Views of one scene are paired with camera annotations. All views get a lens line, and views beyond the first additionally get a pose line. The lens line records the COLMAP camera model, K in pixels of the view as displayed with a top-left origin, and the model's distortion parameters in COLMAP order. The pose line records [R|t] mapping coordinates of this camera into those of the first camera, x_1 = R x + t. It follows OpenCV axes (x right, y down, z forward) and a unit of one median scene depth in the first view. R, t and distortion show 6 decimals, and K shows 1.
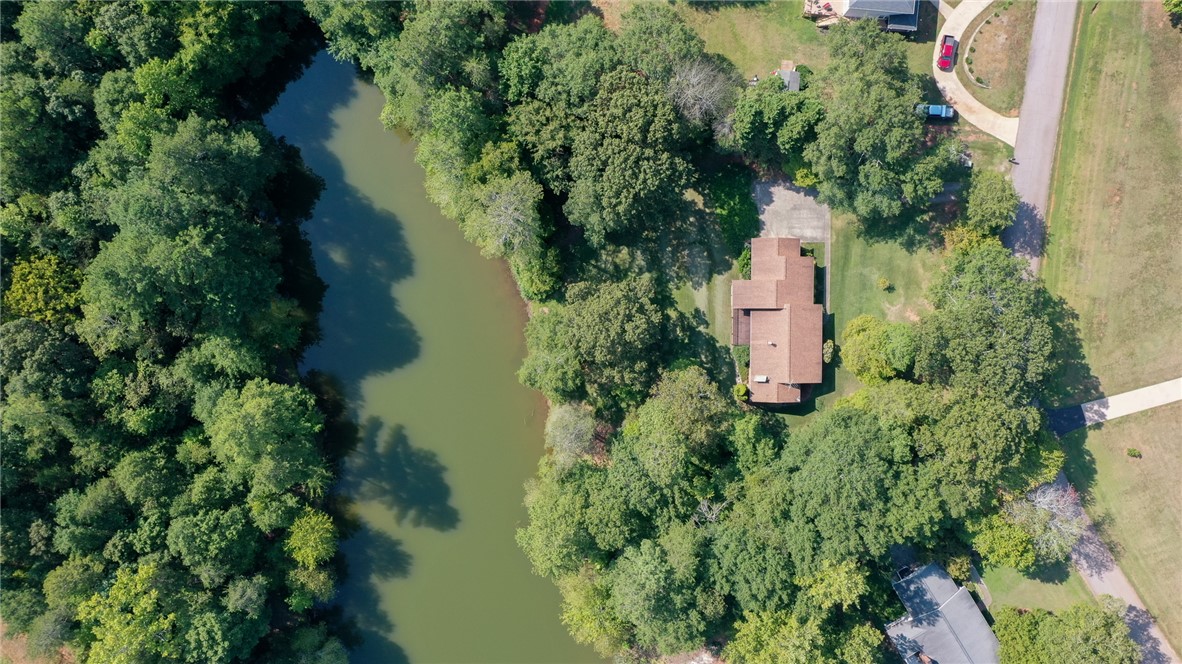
lens RADIAL K [[962.2, 0, 591.0], [0, 962.2, 331.8], [0, 0, 1]] dist [0.005896, 0.000956]
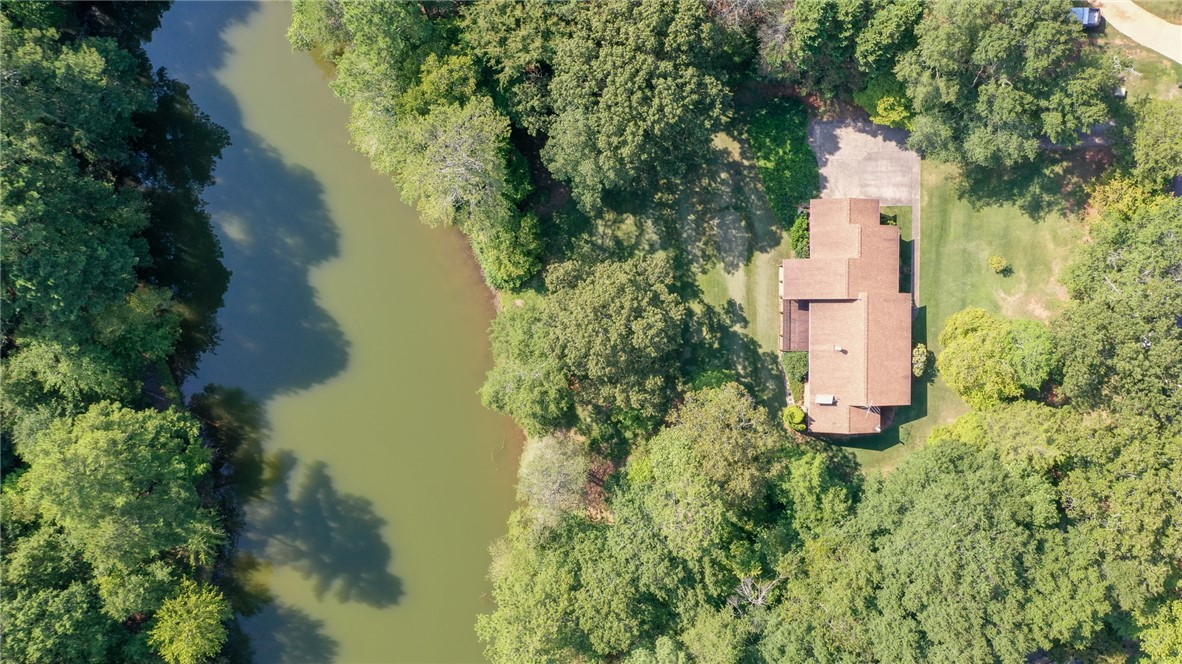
lens RADIAL K [[962.2, 0, 591.2], [0, 962.2, 332.0], [0, 0, 1]] dist [0.005896, 0.000956]
pose [[0.999991, -0.002849, 0.003014, 0.004290], [0.002850, 0.999996, -0.000306, -0.000712], [-0.003013, 0.000315, 0.999995, 0.302351]]
